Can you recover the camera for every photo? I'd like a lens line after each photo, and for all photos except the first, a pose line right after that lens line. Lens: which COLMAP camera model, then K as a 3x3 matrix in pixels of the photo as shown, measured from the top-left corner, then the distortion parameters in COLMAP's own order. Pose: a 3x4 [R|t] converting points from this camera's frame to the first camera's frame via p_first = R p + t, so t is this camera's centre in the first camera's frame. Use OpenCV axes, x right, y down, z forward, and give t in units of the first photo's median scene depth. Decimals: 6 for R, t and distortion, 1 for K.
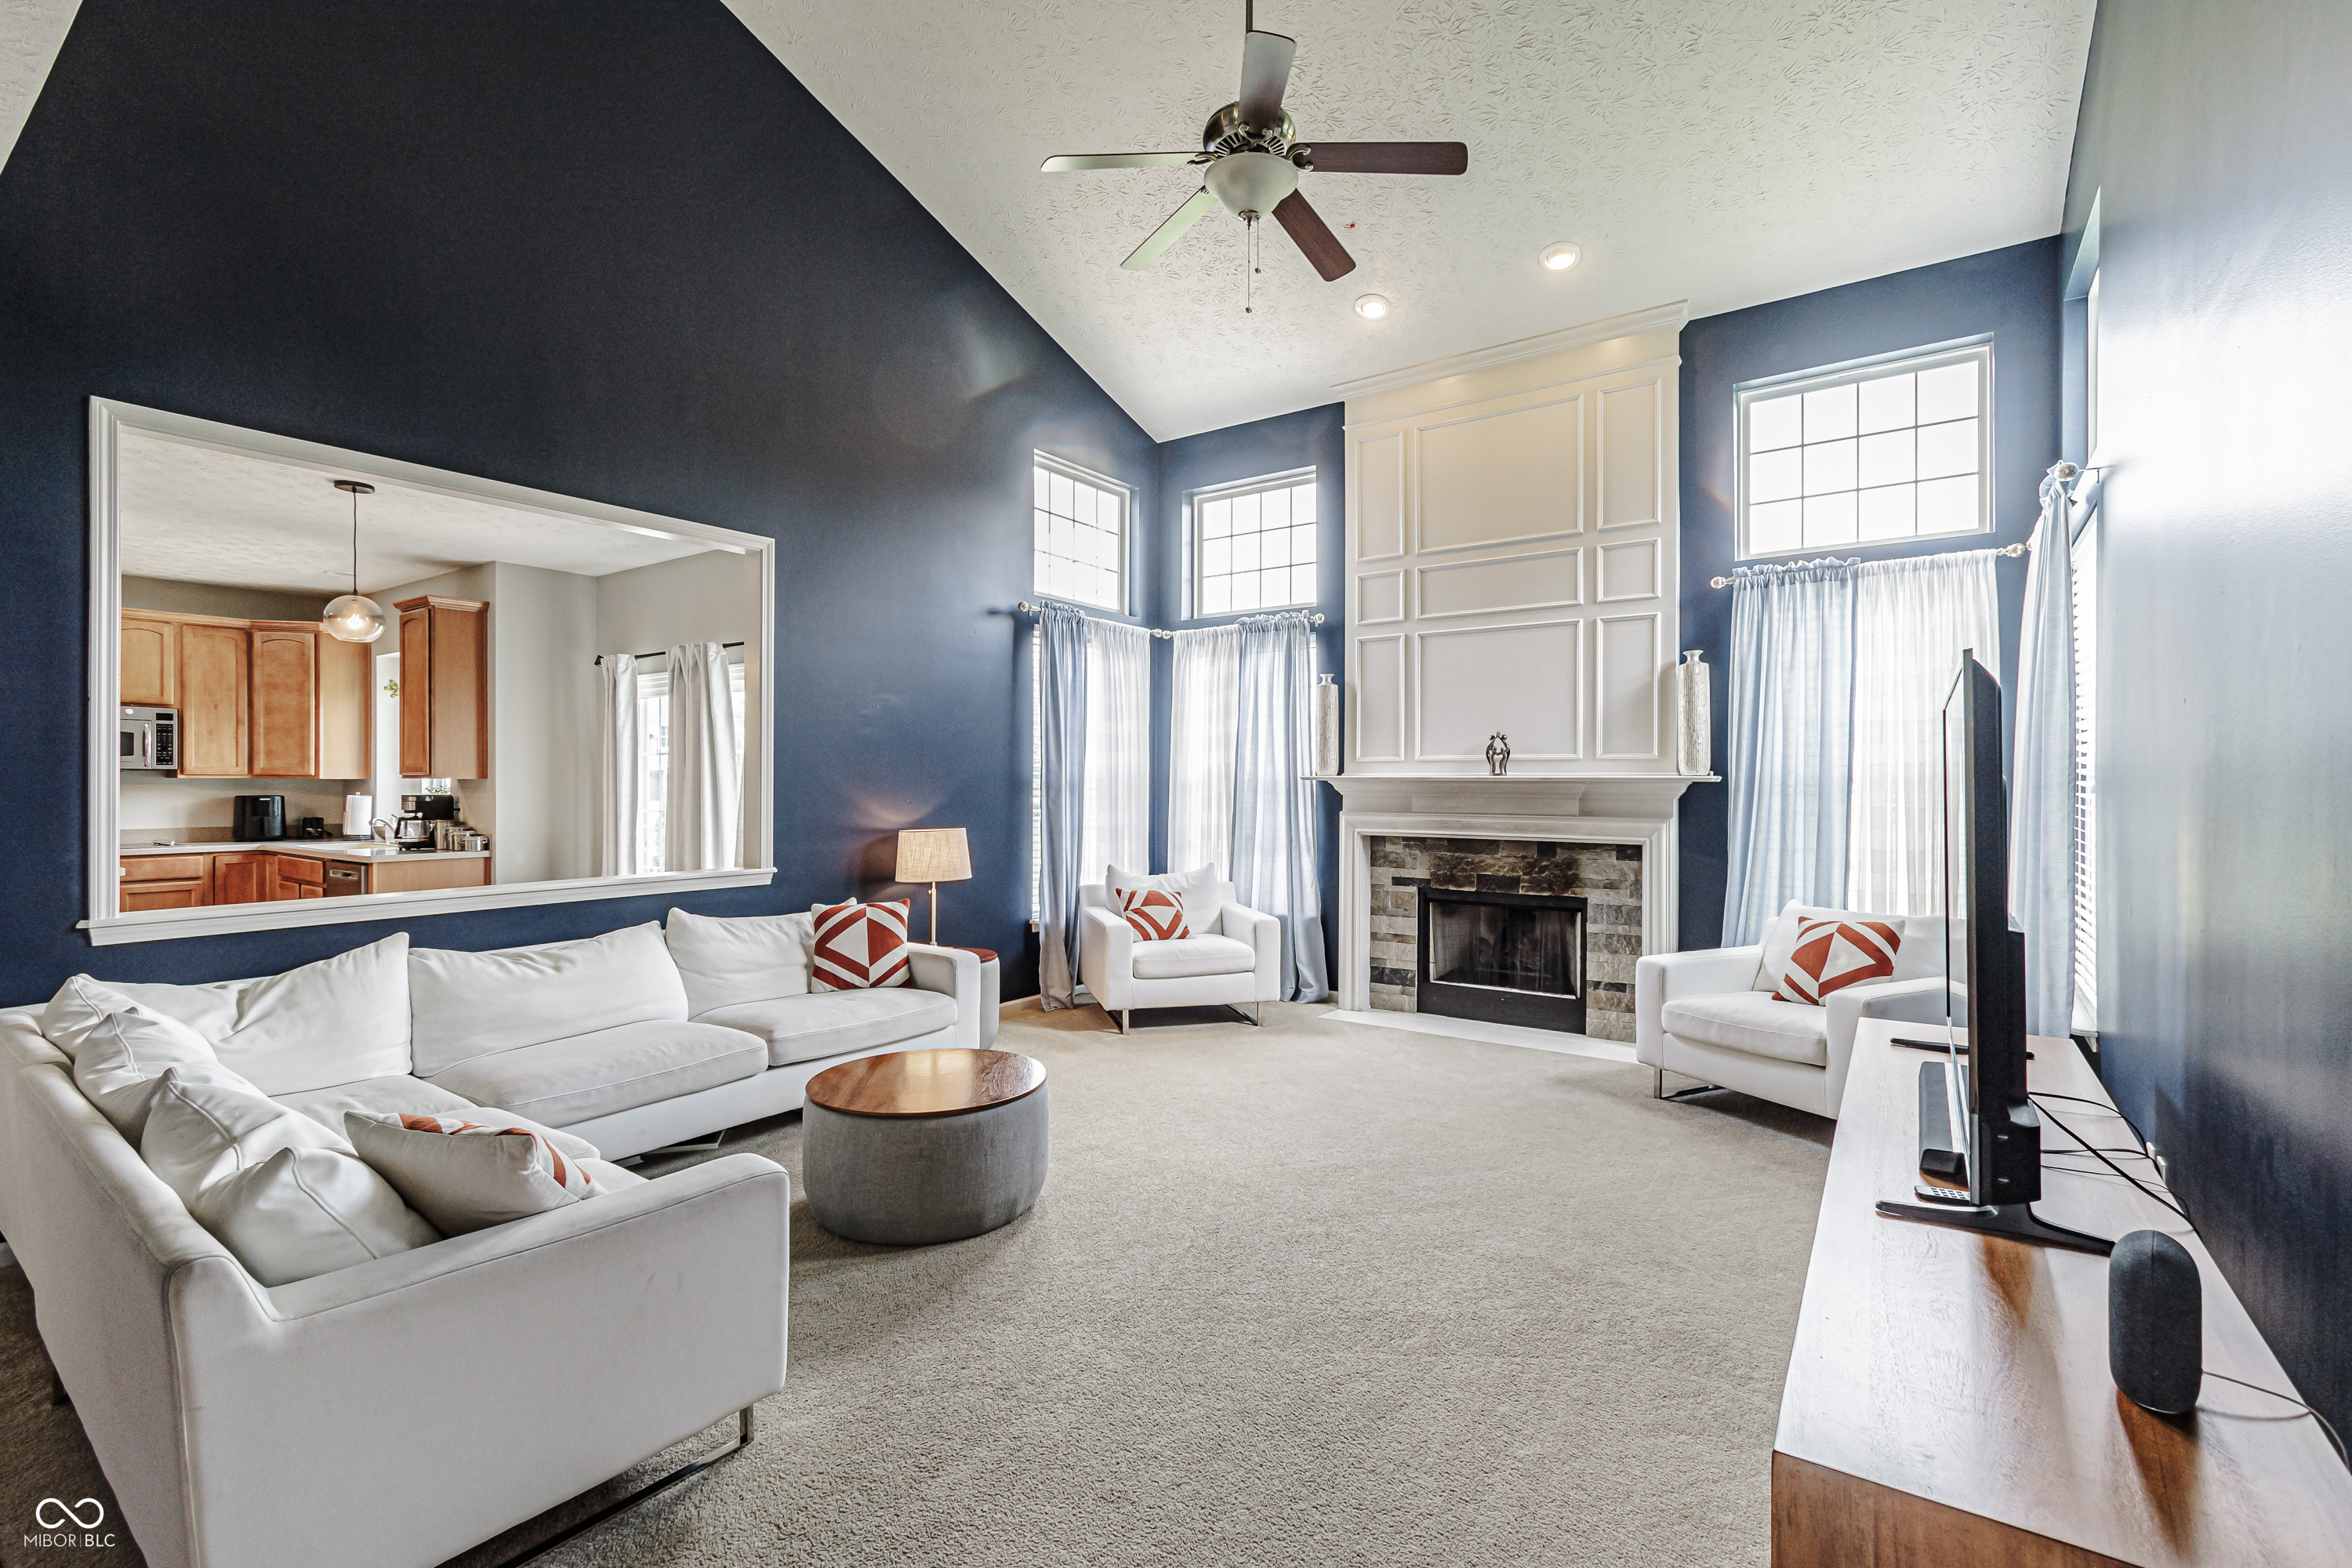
lens RADIAL K [[1055.0, 0, 1164.9], [0, 1055.0, 788.2], [0, 0, 1]] dist [0.017965, -0.000107]
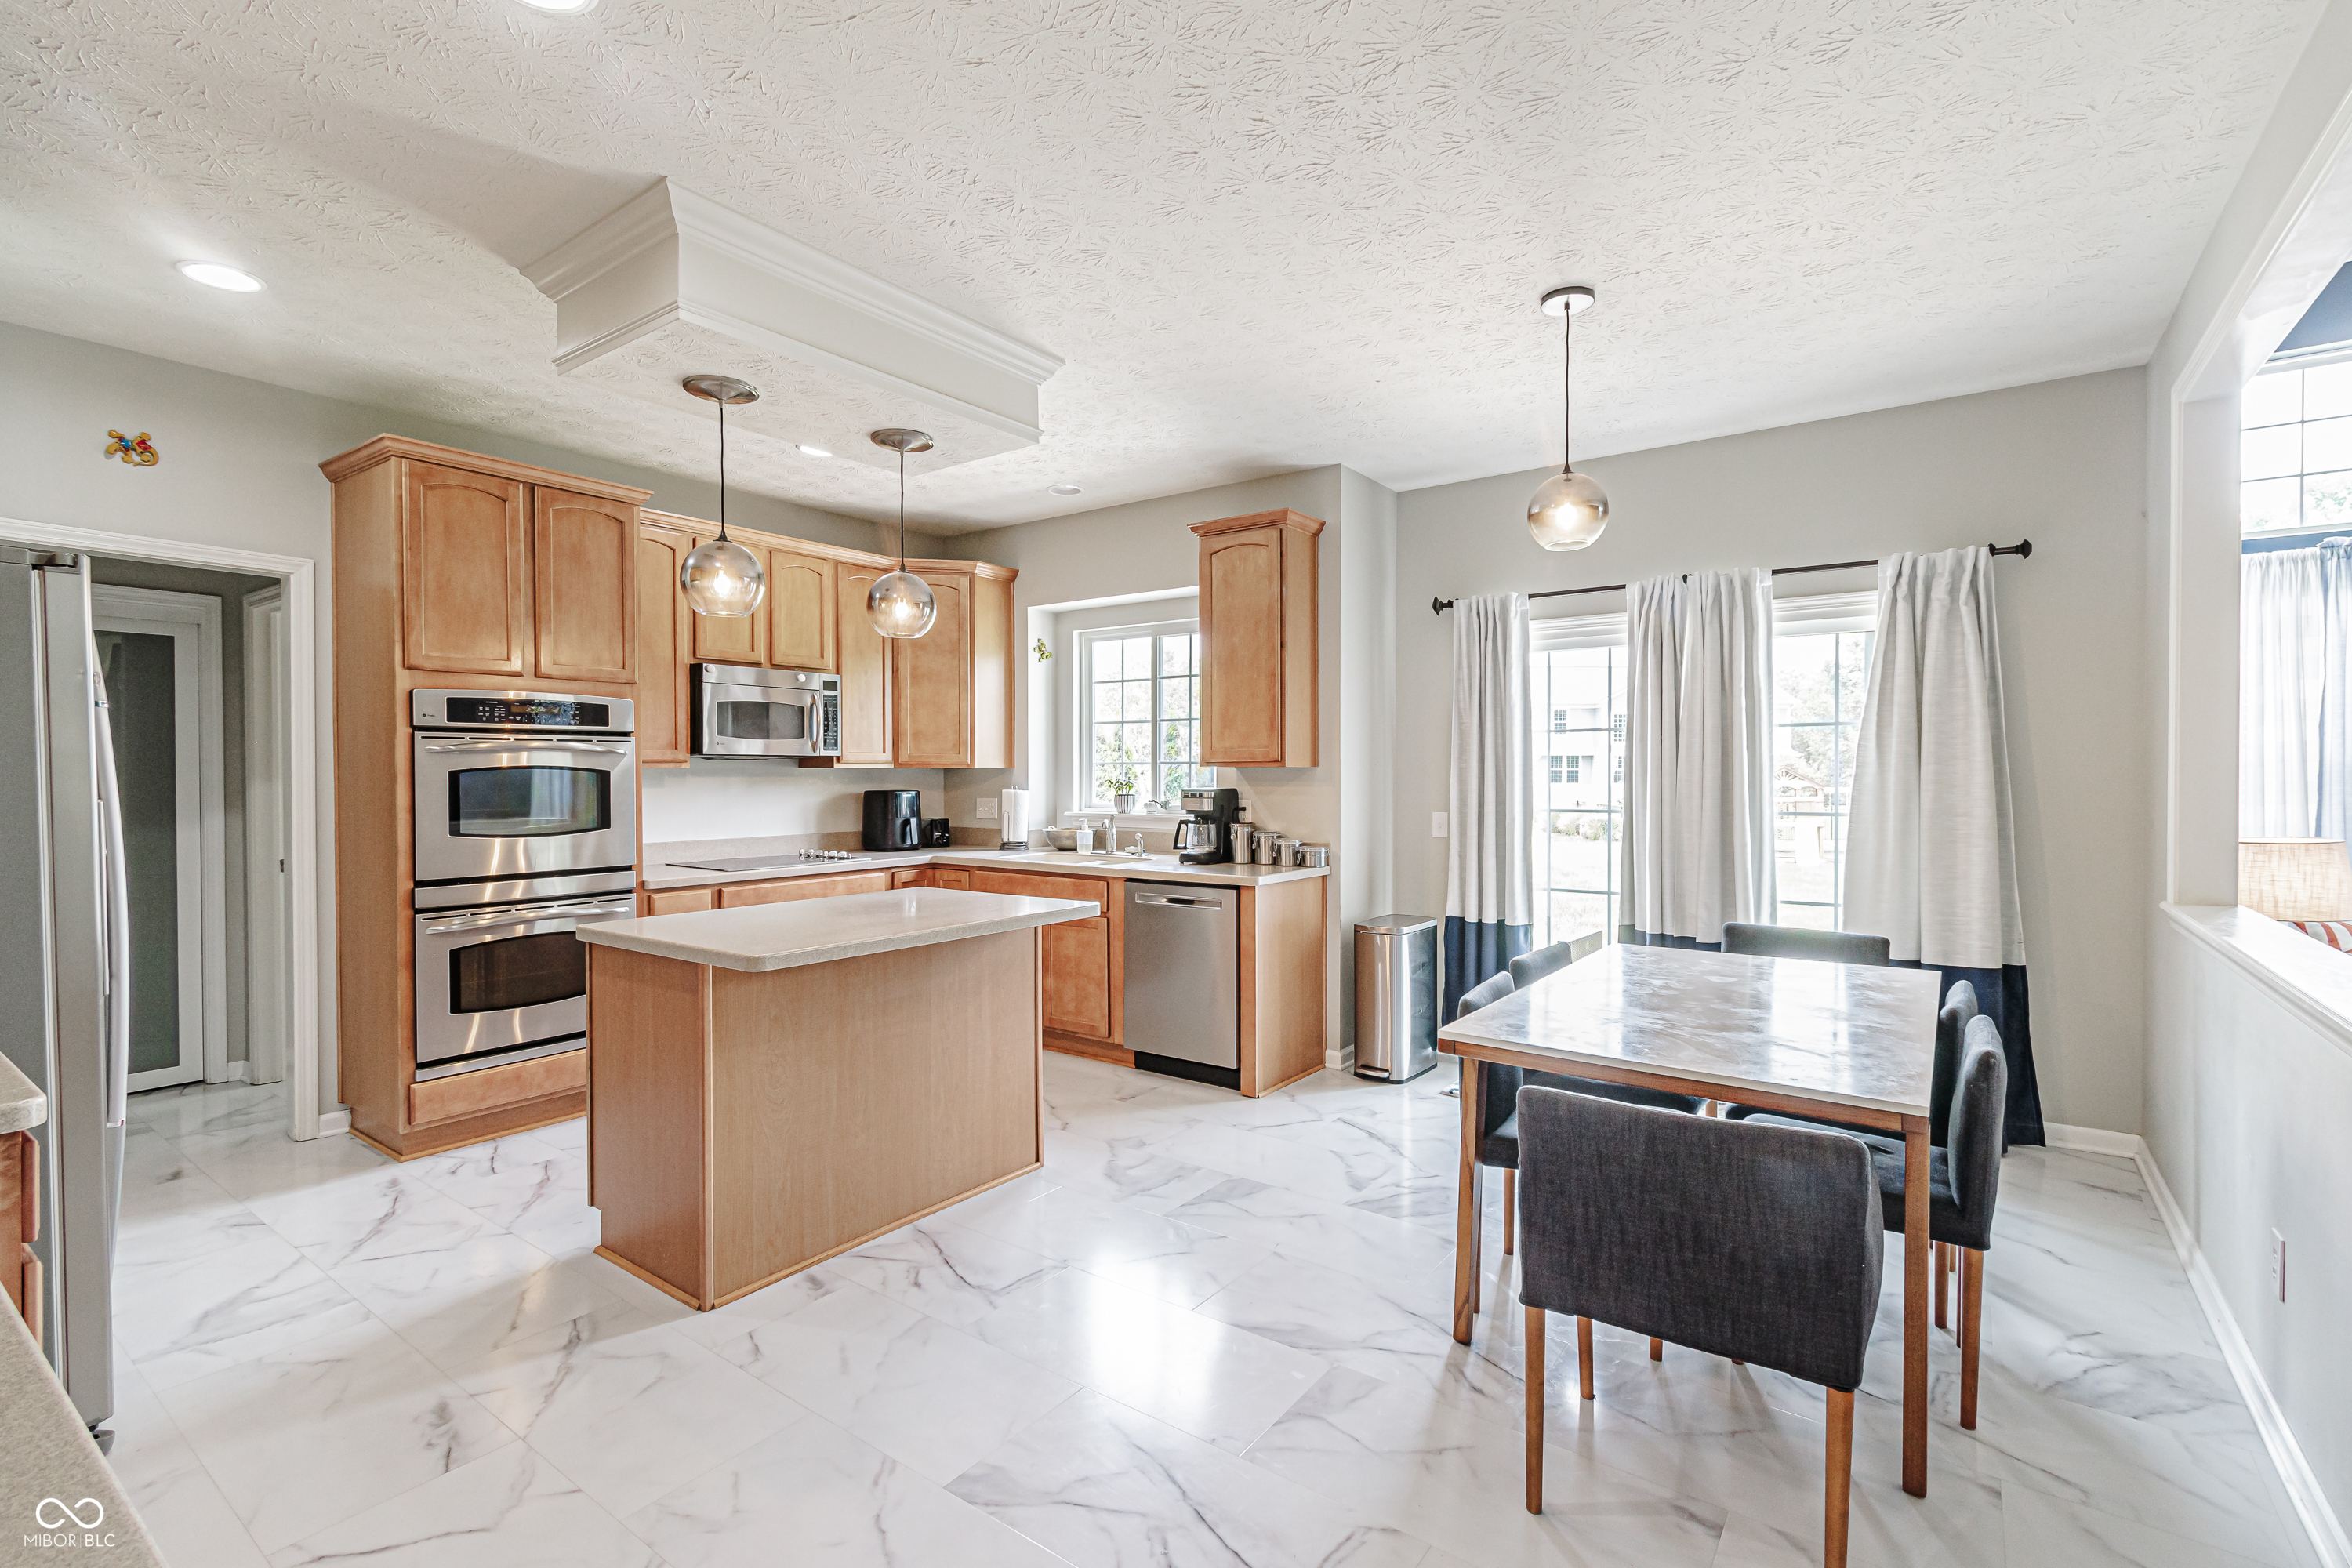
lens RADIAL K [[1055.0, 0, 1178.2], [0, 1055.0, 776.2], [0, 0, 1]] dist [0.017965, -0.000107]
pose [[0.999910, -0.006287, 0.011871, -1.019913], [0.006233, 0.999970, 0.004595, -0.008539], [-0.011900, -0.004521, 0.999919, 0.385666]]
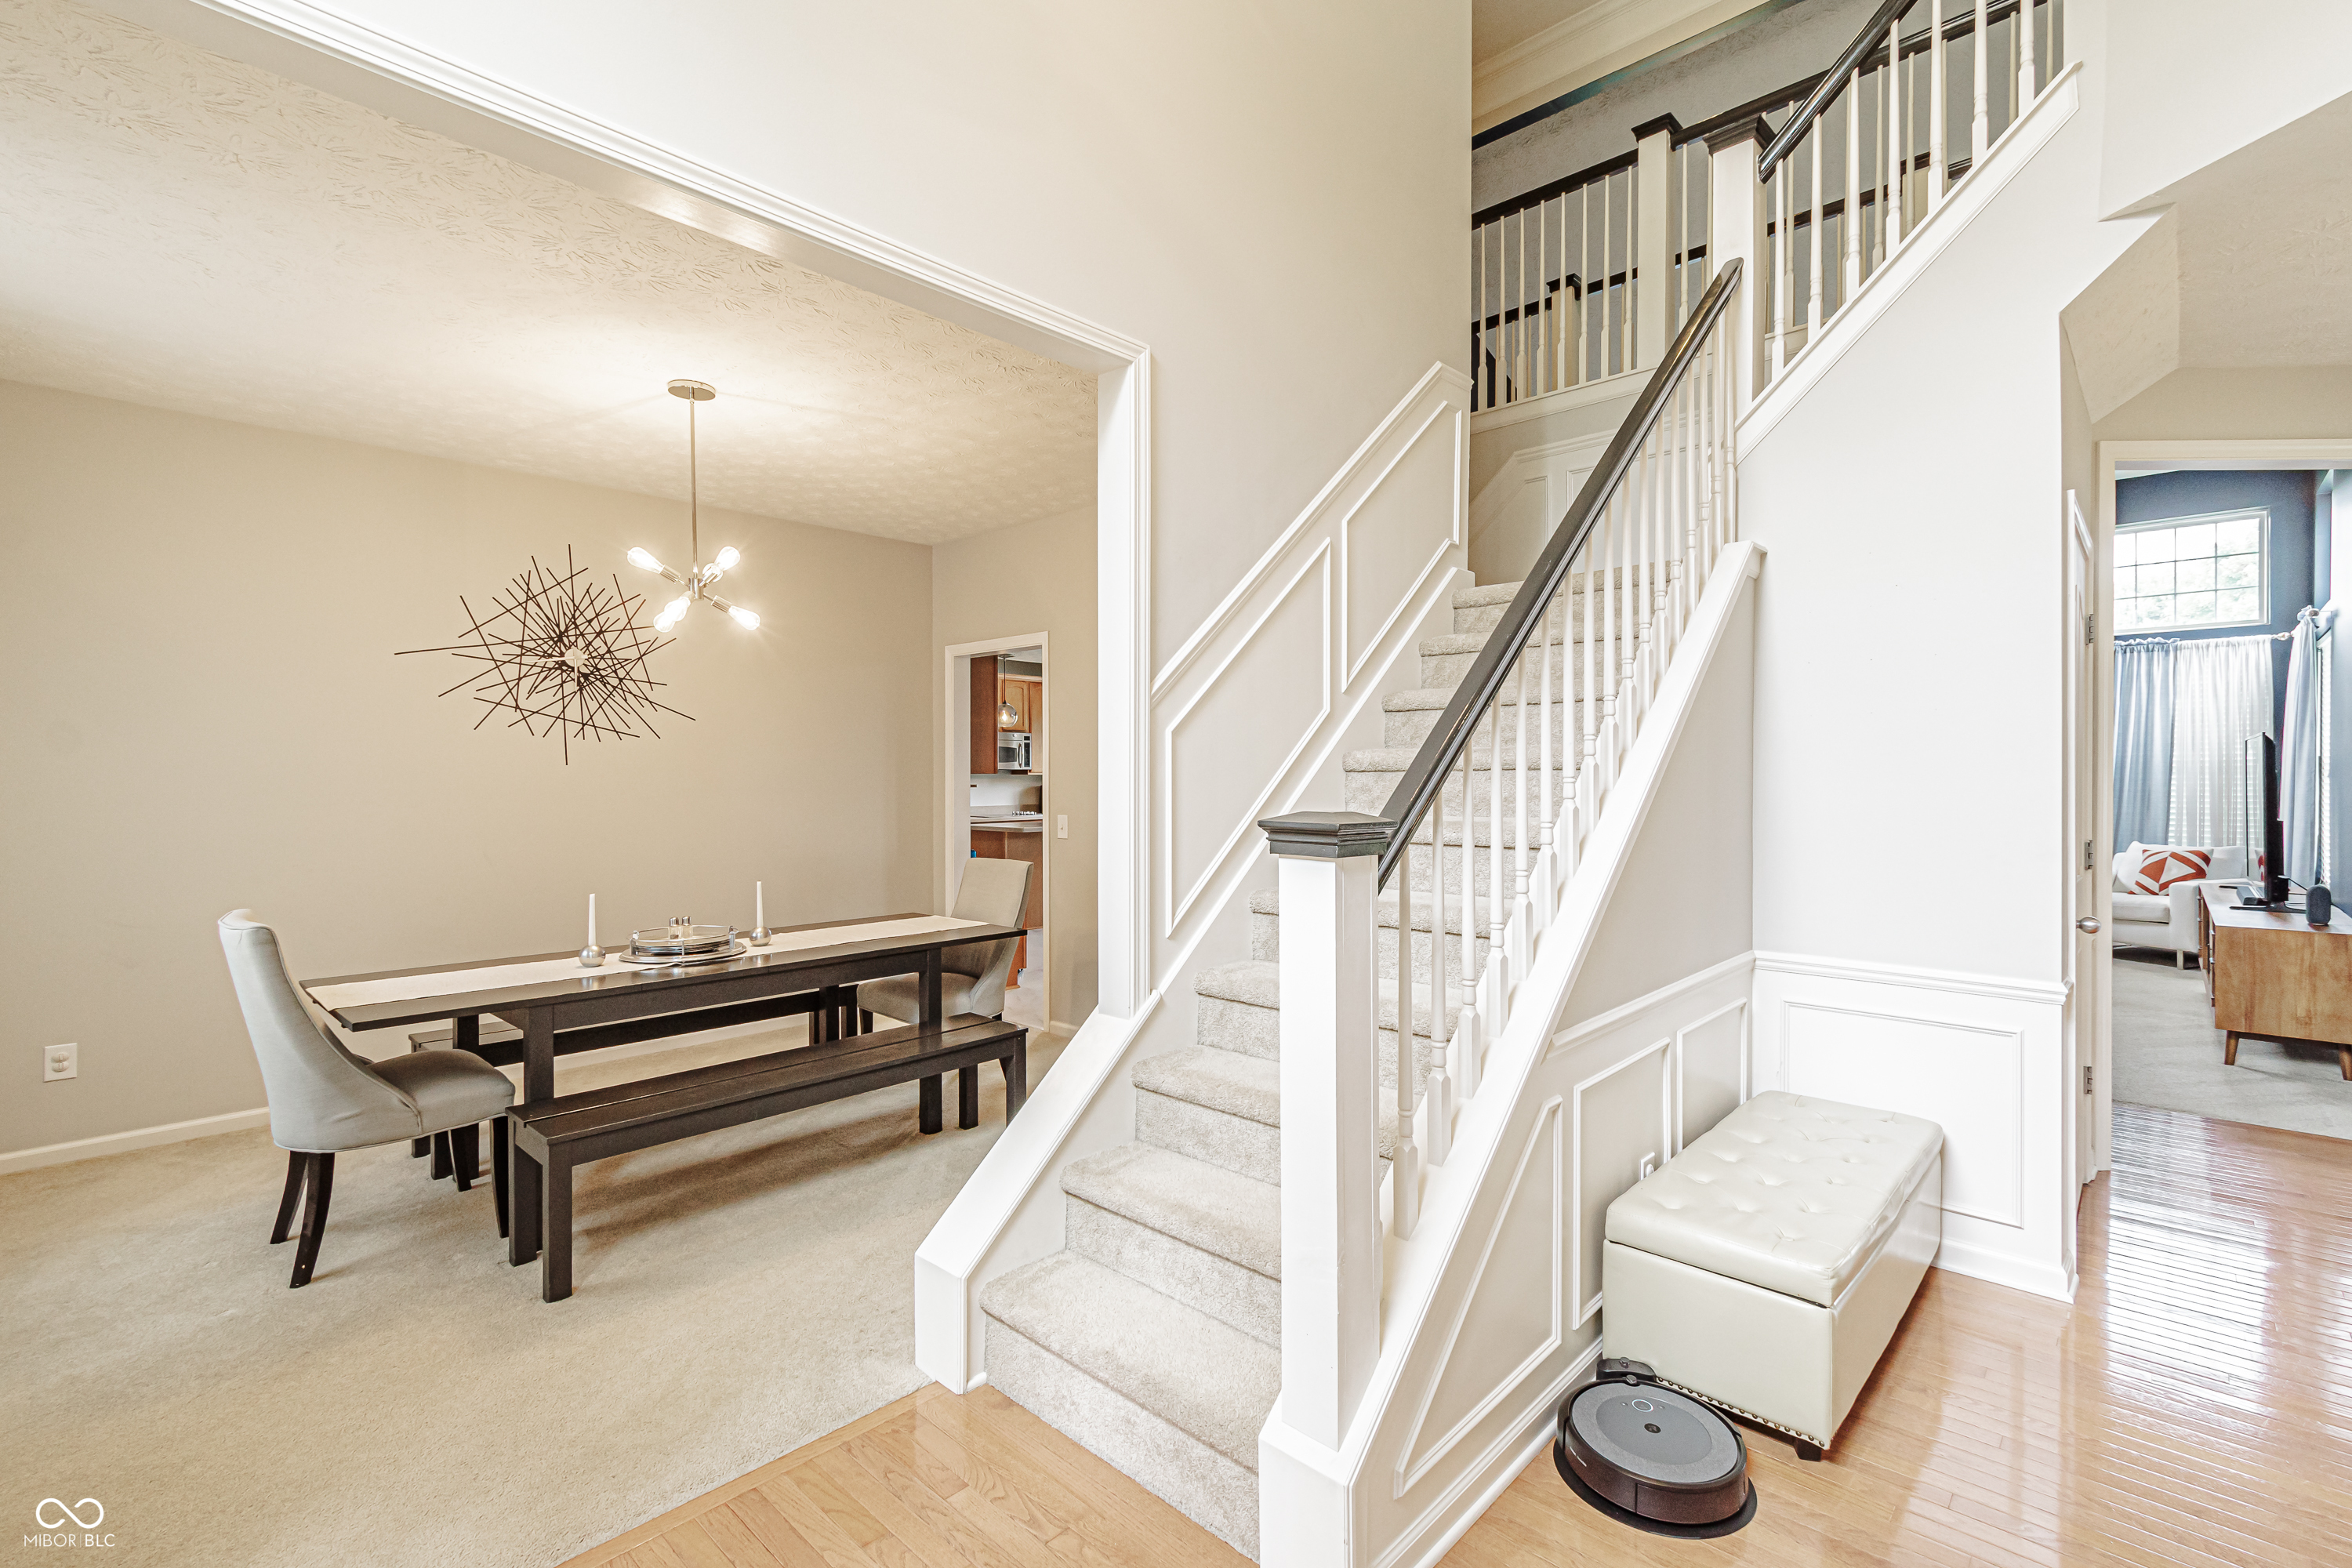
lens RADIAL K [[1055.0, 0, 1183.9], [0, 1055.0, 788.5], [0, 0, 1]] dist [0.017965, -0.000107]
pose [[0.992002, -0.003098, -0.126180, -0.698239], [0.004126, 0.999960, 0.007891, -0.000172], [0.126151, -0.008348, 0.991976, -0.885796]]
